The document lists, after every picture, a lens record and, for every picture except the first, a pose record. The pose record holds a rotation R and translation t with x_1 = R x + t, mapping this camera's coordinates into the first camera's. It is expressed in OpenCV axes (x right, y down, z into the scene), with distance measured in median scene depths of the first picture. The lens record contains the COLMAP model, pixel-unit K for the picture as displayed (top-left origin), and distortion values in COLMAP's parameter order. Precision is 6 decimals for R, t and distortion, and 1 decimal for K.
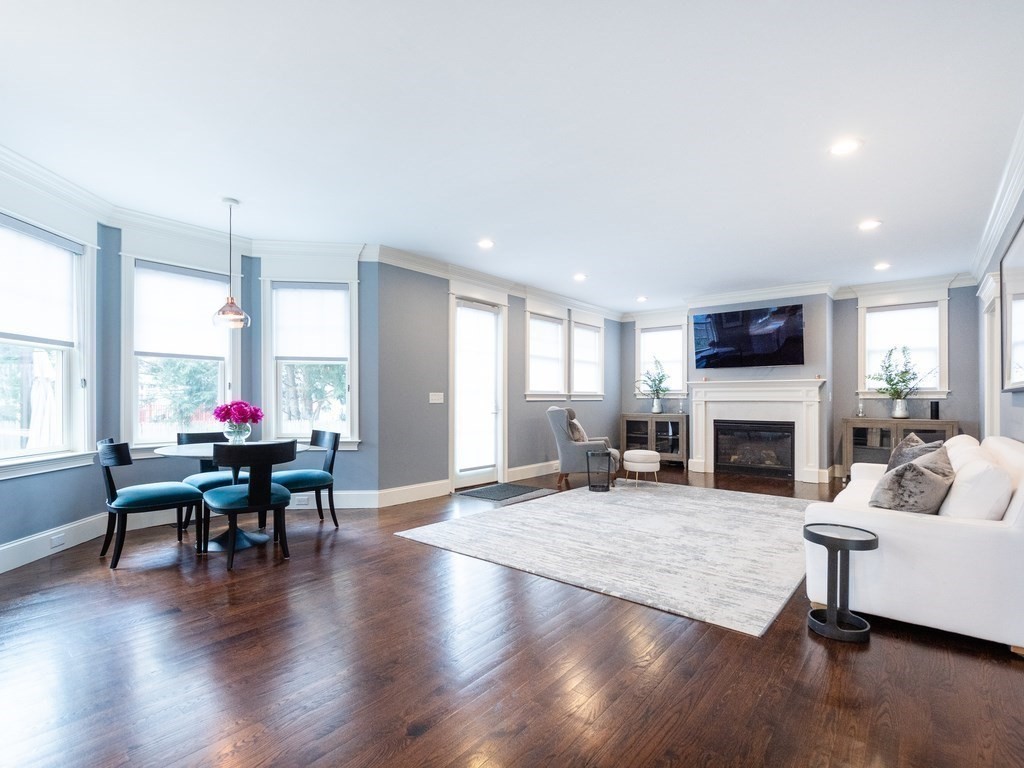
lens RADIAL K [[501.3, 0, 510.0], [0, 501.3, 392.5], [0, 0, 1]] dist [0.002490, 0.000189]
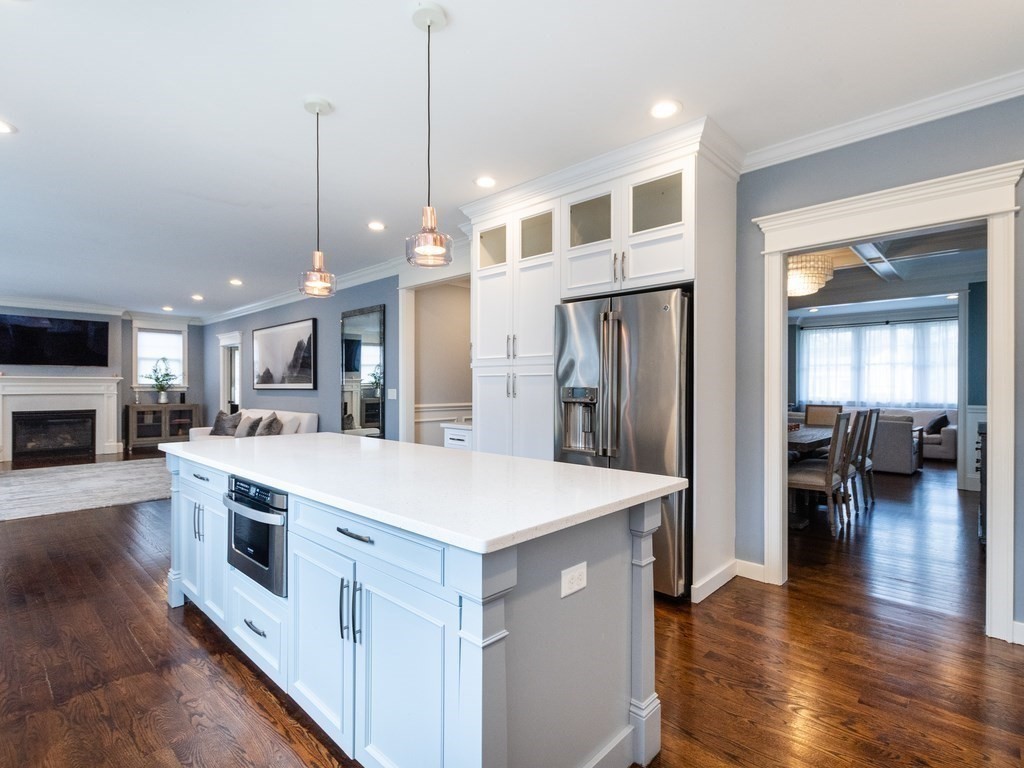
lens RADIAL K [[501.3, 0, 510.9], [0, 501.3, 386.1], [0, 0, 1]] dist [0.002490, 0.000189]
pose [[0.058535, 0.000807, 0.998285, -0.700262], [-0.009304, 0.999957, -0.000263, -0.012939], [-0.998242, -0.009273, 0.058540, -0.160360]]
